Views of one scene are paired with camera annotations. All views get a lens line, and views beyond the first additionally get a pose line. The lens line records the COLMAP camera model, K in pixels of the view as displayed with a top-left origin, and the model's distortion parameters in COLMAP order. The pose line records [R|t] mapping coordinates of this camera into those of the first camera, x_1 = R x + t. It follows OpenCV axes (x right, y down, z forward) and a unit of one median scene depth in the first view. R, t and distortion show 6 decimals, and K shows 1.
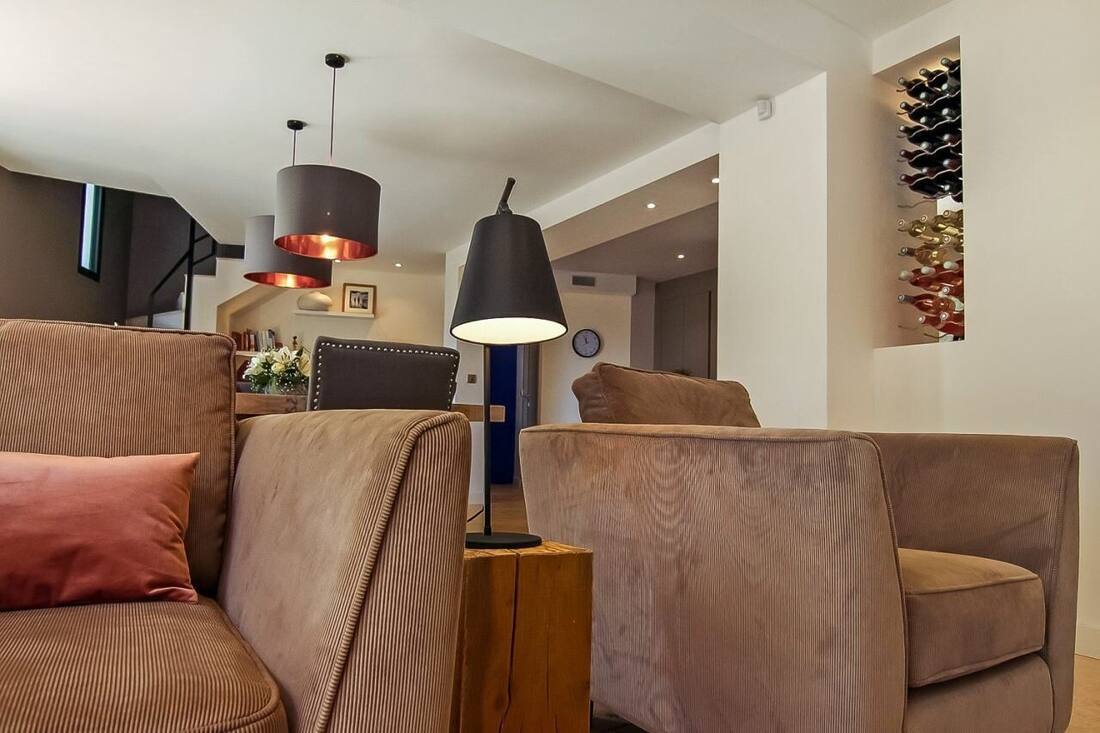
lens RADIAL K [[677.4, 0, 548.6], [0, 677.4, 397.4], [0, 0, 1]] dist [-0.022418, -0.001867]
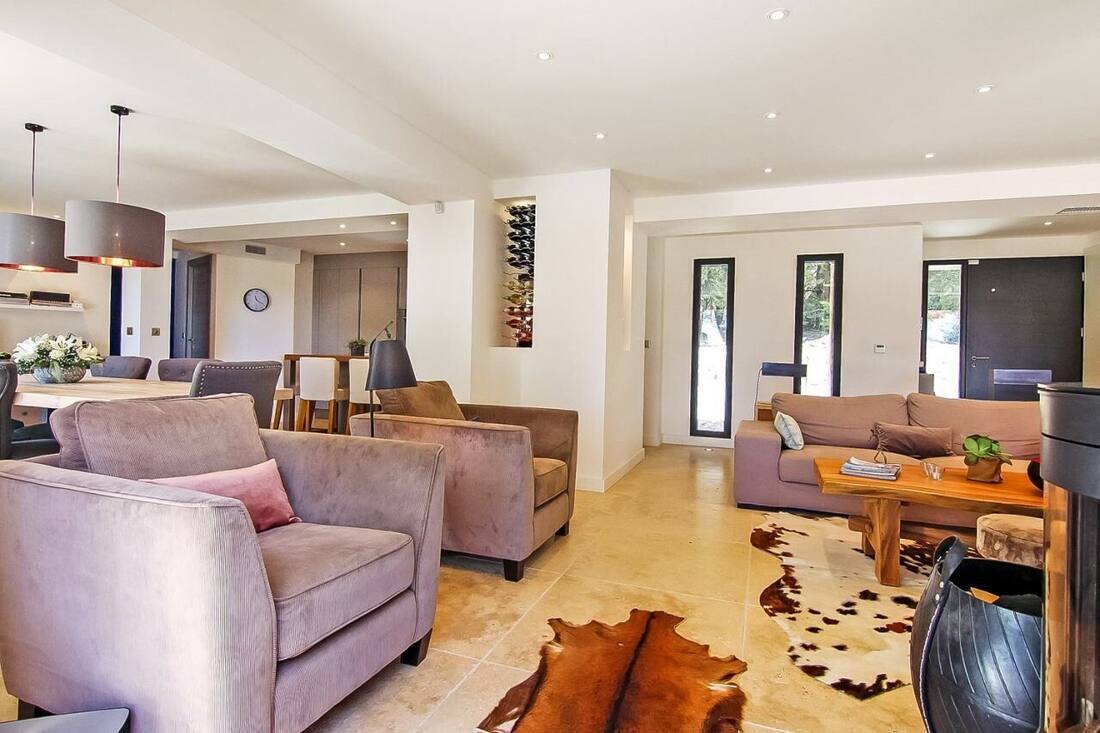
lens RADIAL K [[573.1, 0, 547.8], [0, 573.1, 352.1], [0, 0, 1]] dist [-0.002160, -0.000355]
pose [[0.801105, -0.008147, 0.598469, -0.379668], [-0.033212, 0.997762, 0.058040, -0.166708], [-0.597602, -0.066373, 0.799041, -0.418579]]
